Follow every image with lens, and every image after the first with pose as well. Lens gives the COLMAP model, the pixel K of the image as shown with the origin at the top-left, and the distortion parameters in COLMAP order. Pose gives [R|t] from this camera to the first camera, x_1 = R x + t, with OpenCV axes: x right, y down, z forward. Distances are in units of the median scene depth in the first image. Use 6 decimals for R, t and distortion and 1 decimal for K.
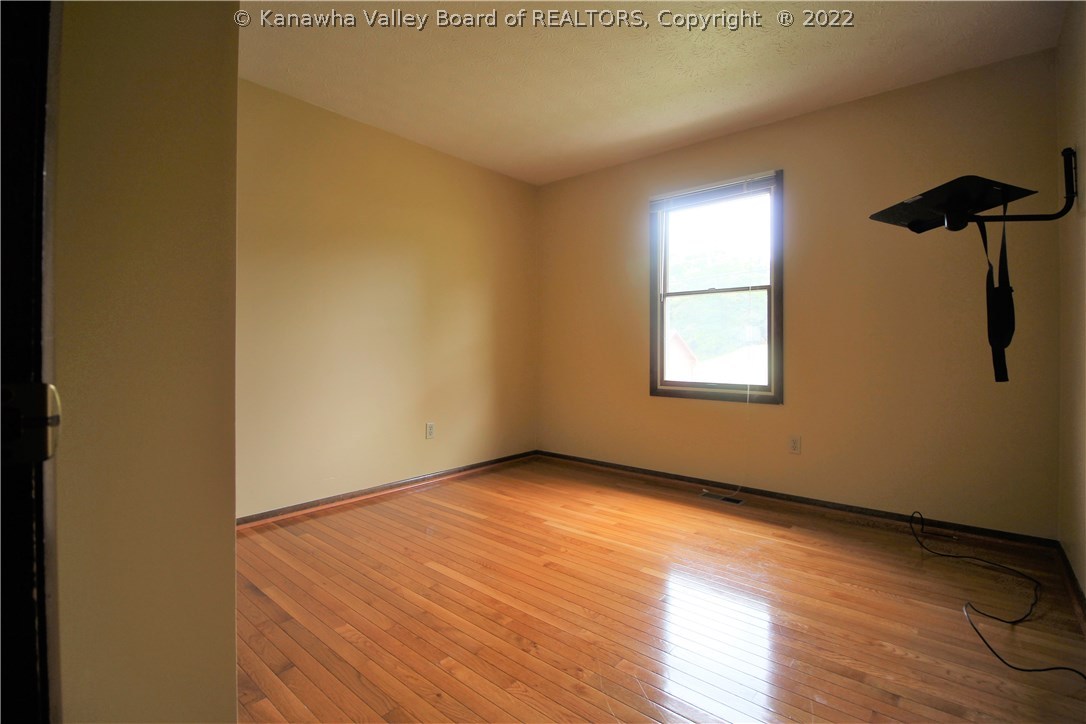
lens RADIAL K [[503.8, 0, 545.7], [0, 503.8, 344.3], [0, 0, 1]] dist [-0.000381, -0.014116]
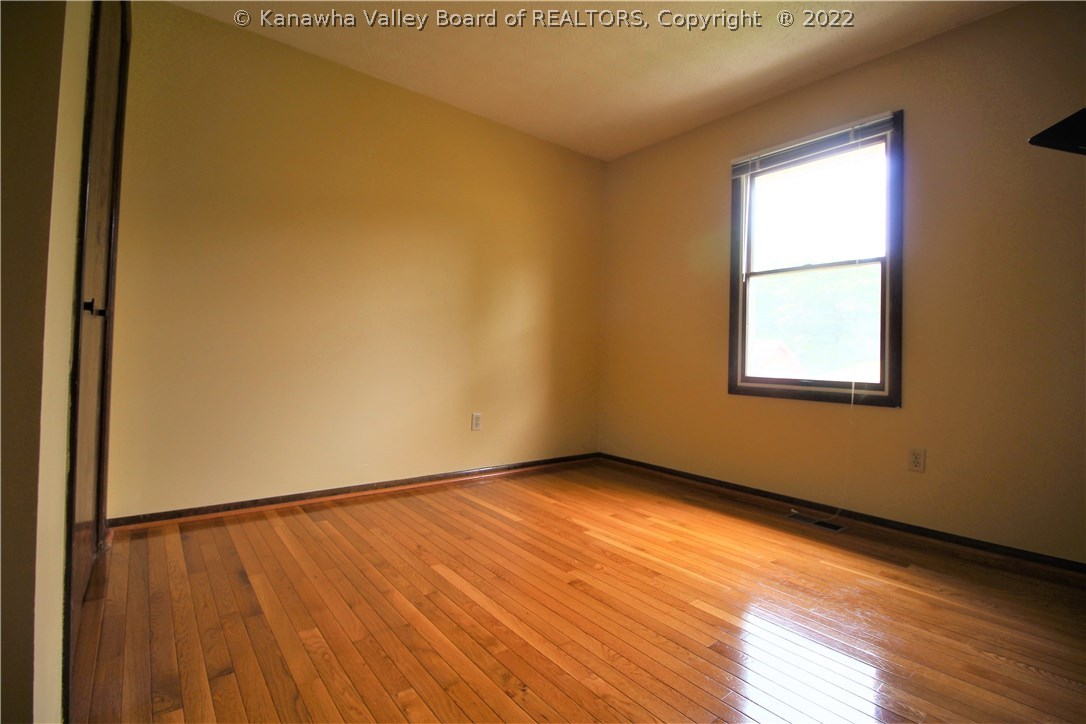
lens RADIAL K [[503.8, 0, 545.7], [0, 503.8, 344.3], [0, 0, 1]] dist [-0.000381, -0.014116]
pose [[0.982406, 0.020617, -0.185616, 0.088064], [-0.024210, 0.999560, -0.017109, 0.057998], [0.185182, 0.021301, 0.982473, 0.157752]]
